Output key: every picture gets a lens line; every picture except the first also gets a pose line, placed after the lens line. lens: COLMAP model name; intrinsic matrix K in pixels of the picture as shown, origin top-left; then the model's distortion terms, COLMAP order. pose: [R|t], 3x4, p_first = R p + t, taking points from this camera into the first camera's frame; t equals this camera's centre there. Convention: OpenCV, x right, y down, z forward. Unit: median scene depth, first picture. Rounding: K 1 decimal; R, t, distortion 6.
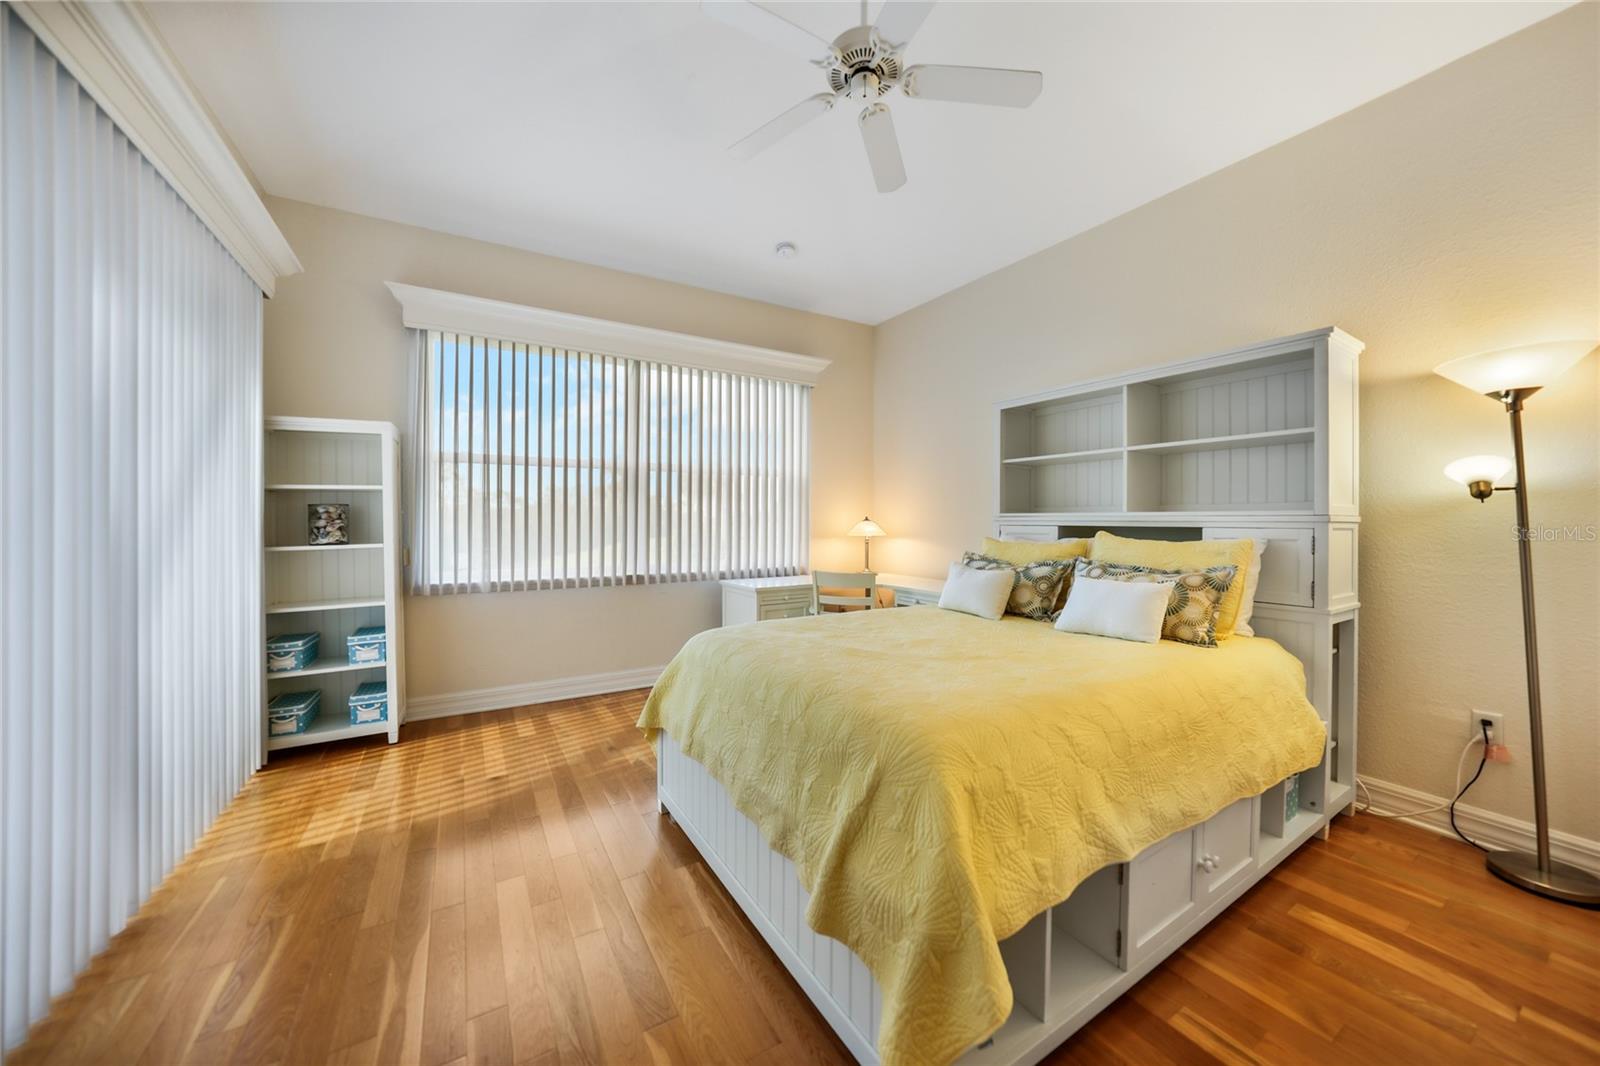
lens RADIAL K [[562.8, 0, 806.0], [0, 562.8, 522.2], [0, 0, 1]] dist [-0.025550, 0.005633]
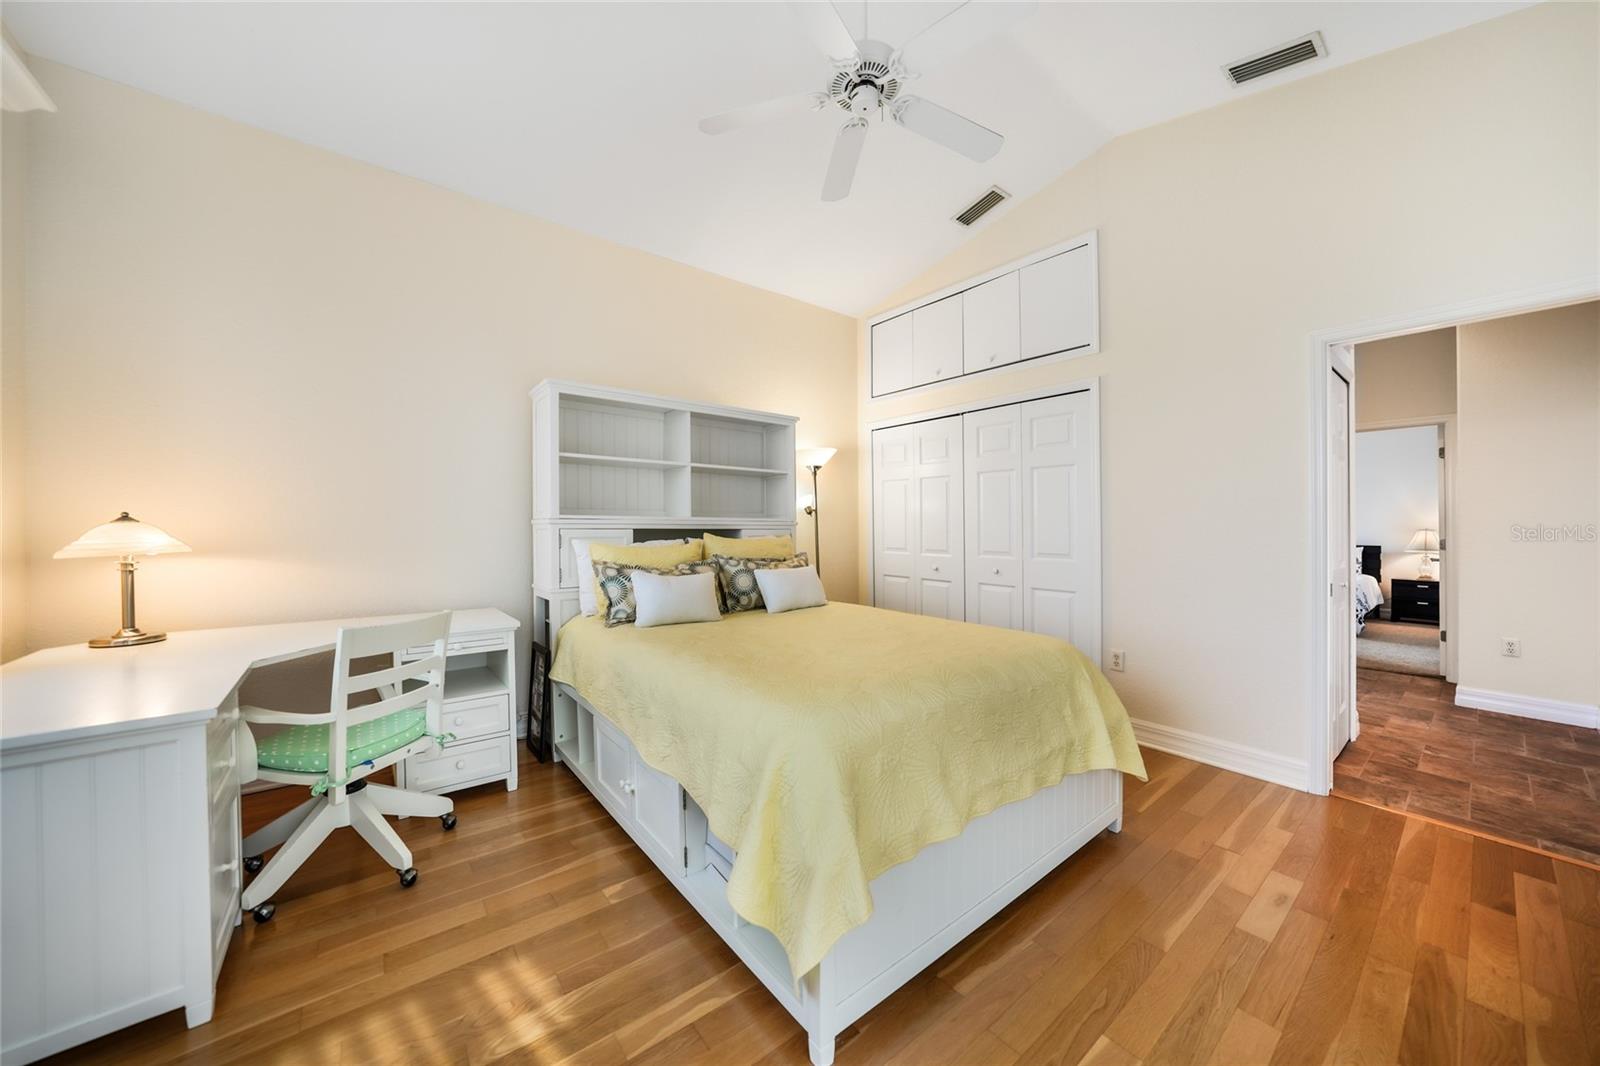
lens RADIAL K [[562.8, 0, 805.1], [0, 562.8, 531.6], [0, 0, 1]] dist [-0.025550, 0.005633]
pose [[-0.121612, -0.004957, 0.992565, -0.758804], [0.002662, 0.999982, 0.005320, 0.008757], [-0.992574, 0.003289, -0.121597, 1.059402]]
